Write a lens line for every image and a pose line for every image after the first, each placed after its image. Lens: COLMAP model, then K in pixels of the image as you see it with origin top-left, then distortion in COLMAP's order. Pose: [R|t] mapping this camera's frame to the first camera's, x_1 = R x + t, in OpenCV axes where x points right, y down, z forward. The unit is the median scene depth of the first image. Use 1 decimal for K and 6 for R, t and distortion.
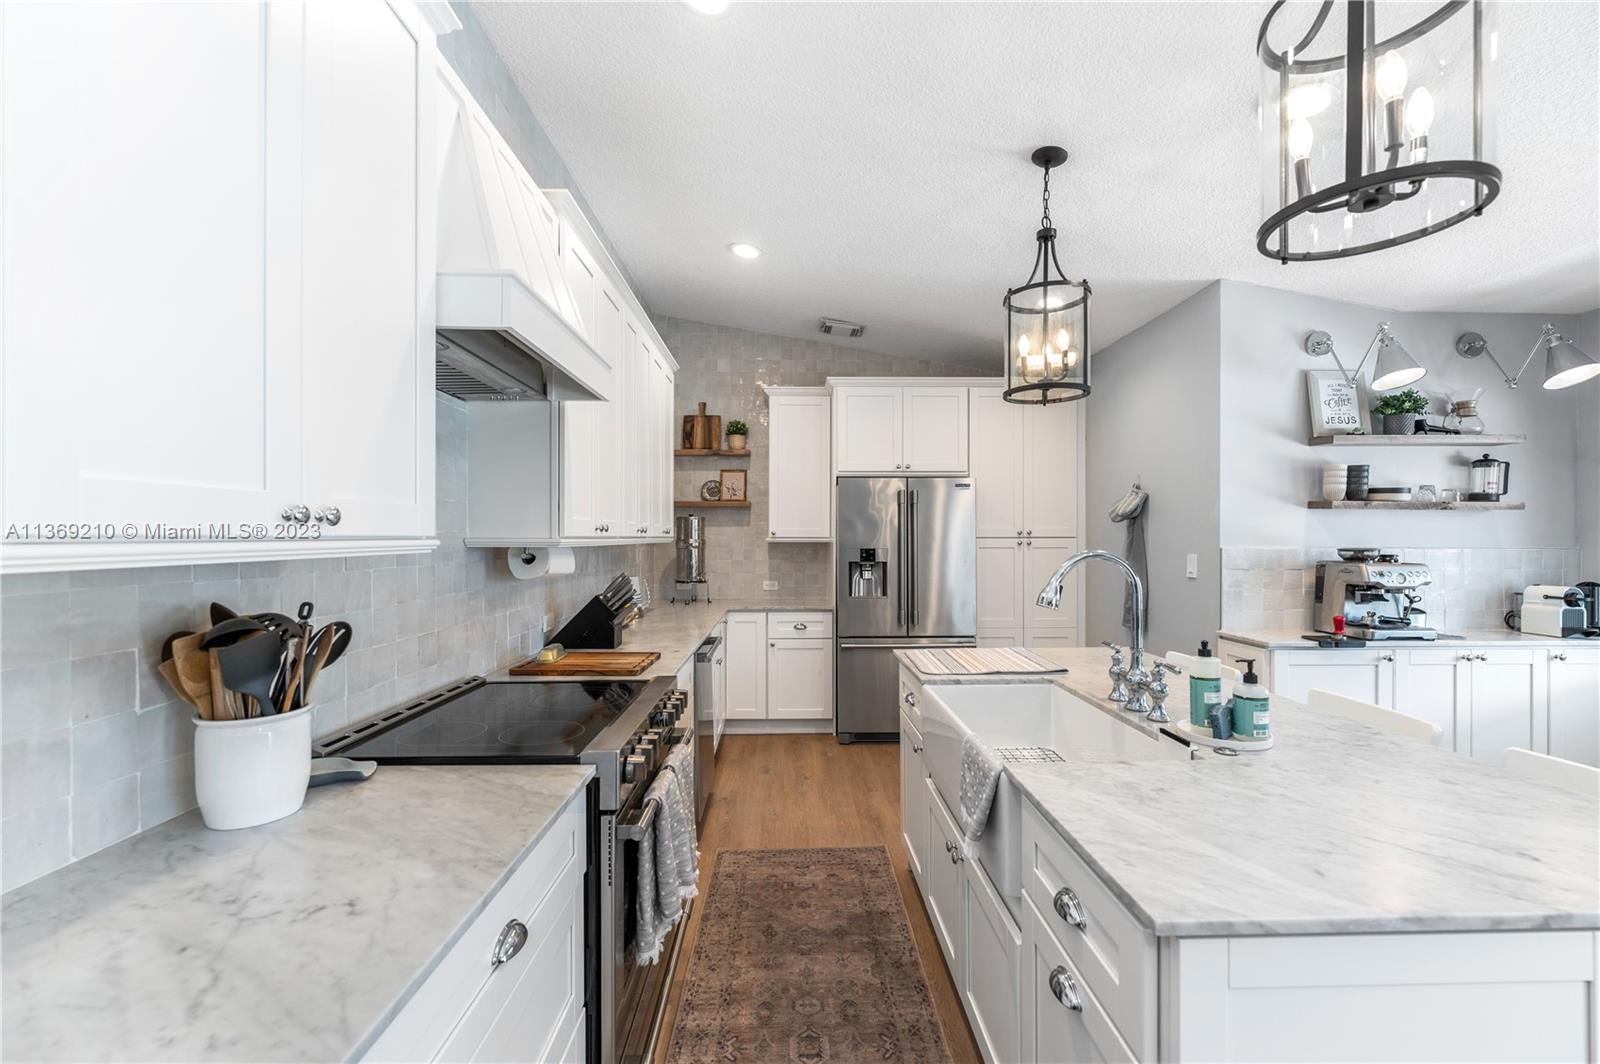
lens RADIAL K [[640.8, 0, 835.3], [0, 640.8, 544.0], [0, 0, 1]] dist [0.000599, -0.000614]
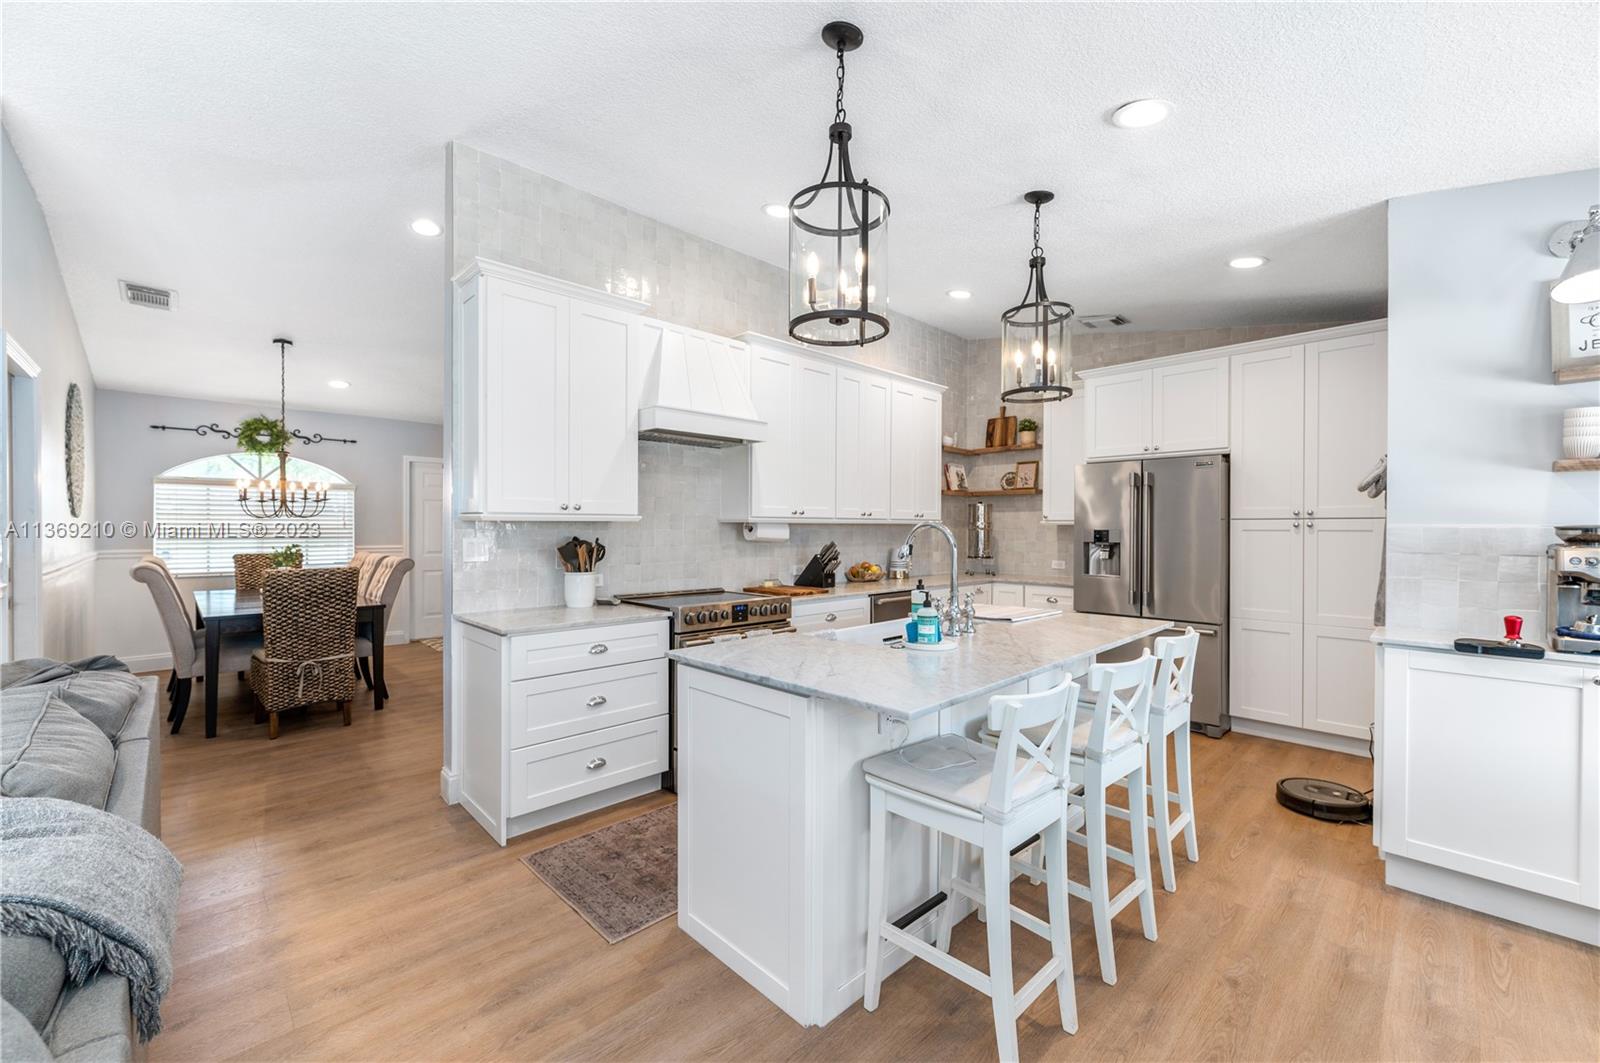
lens RADIAL K [[640.8, 0, 820.2], [0, 640.8, 536.2], [0, 0, 1]] dist [0.000599, -0.000614]
pose [[0.695235, 0.011501, -0.718690, 0.702632], [-0.008968, 0.999933, 0.007326, 0.020062], [0.718726, 0.001352, 0.695292, -0.097007]]
